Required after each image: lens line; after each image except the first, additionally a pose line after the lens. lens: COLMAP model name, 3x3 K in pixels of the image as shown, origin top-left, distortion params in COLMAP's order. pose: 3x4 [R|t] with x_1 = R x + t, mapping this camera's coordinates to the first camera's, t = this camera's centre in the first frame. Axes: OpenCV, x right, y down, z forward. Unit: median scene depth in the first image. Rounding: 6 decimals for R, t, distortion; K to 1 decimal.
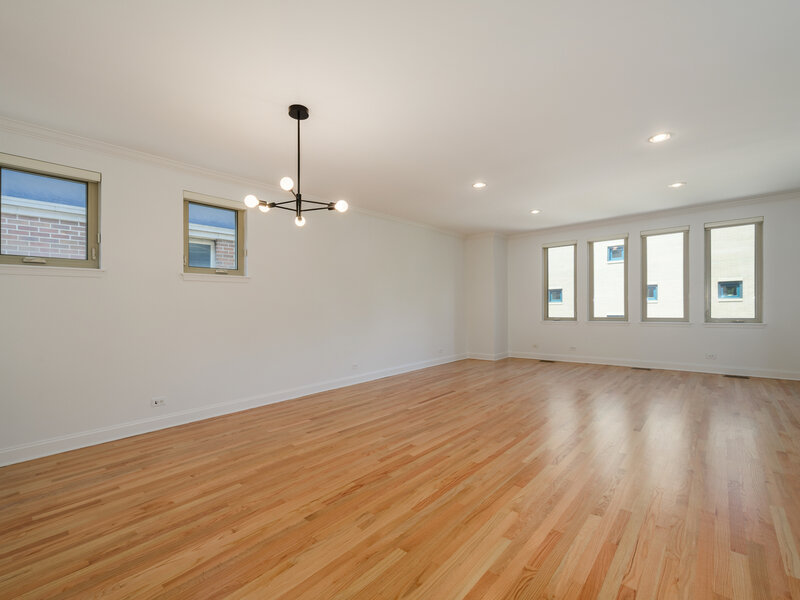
lens RADIAL K [[372.3, 0, 419.0], [0, 372.3, 299.3], [0, 0, 1]] dist [0.001019, 0.000322]
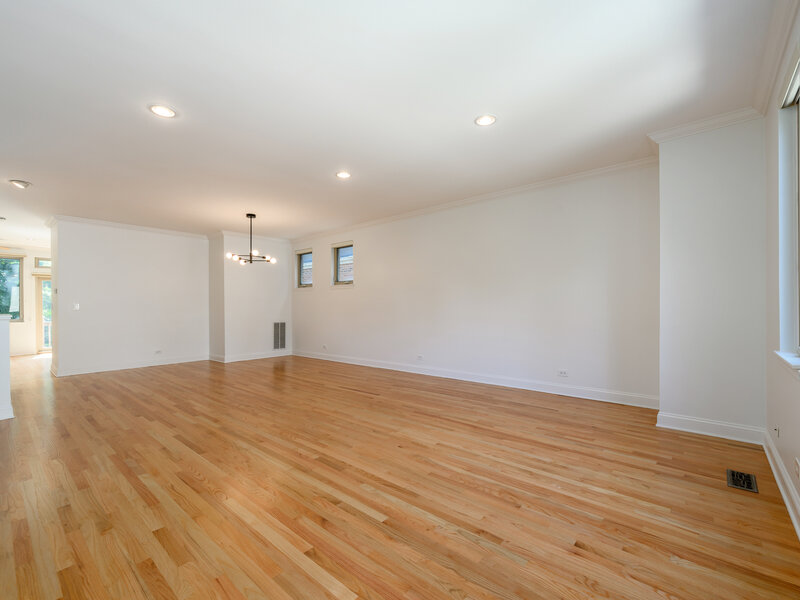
lens RADIAL K [[361.6, 0, 404.0], [0, 361.6, 306.5], [0, 0, 1]] dist [0.000171, -0.000053]
pose [[-0.024537, 0.016751, -0.999559, 1.441111], [0.023291, 0.999598, 0.016180, 0.017357], [0.999428, -0.022884, -0.024918, 1.582308]]
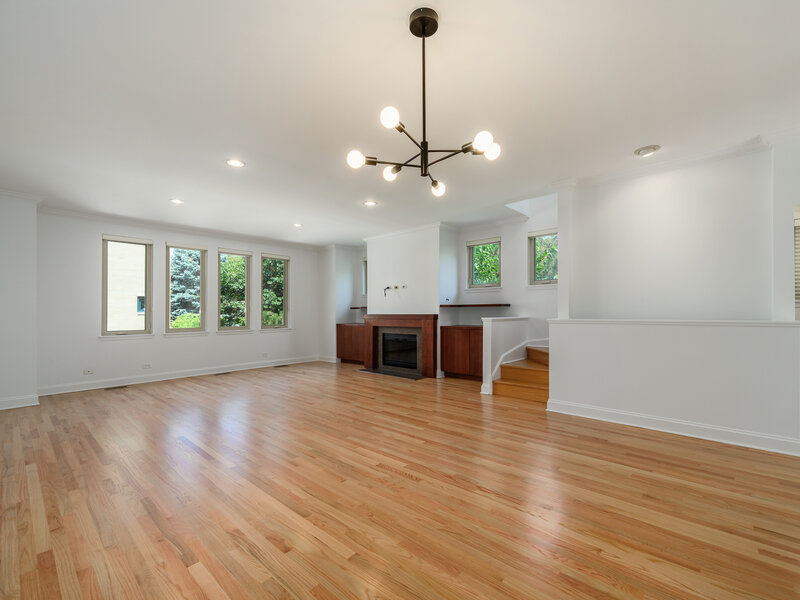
lens RADIAL K [[350.3, 0, 401.1], [0, 350.3, 307.2], [0, 0, 1]] dist [-0.000162, -0.000148]
pose [[0.046294, 0.028316, 0.998526, -0.784819], [-0.007728, 0.999578, -0.027988, 0.030118], [-0.998898, -0.006421, 0.046493, 0.817041]]
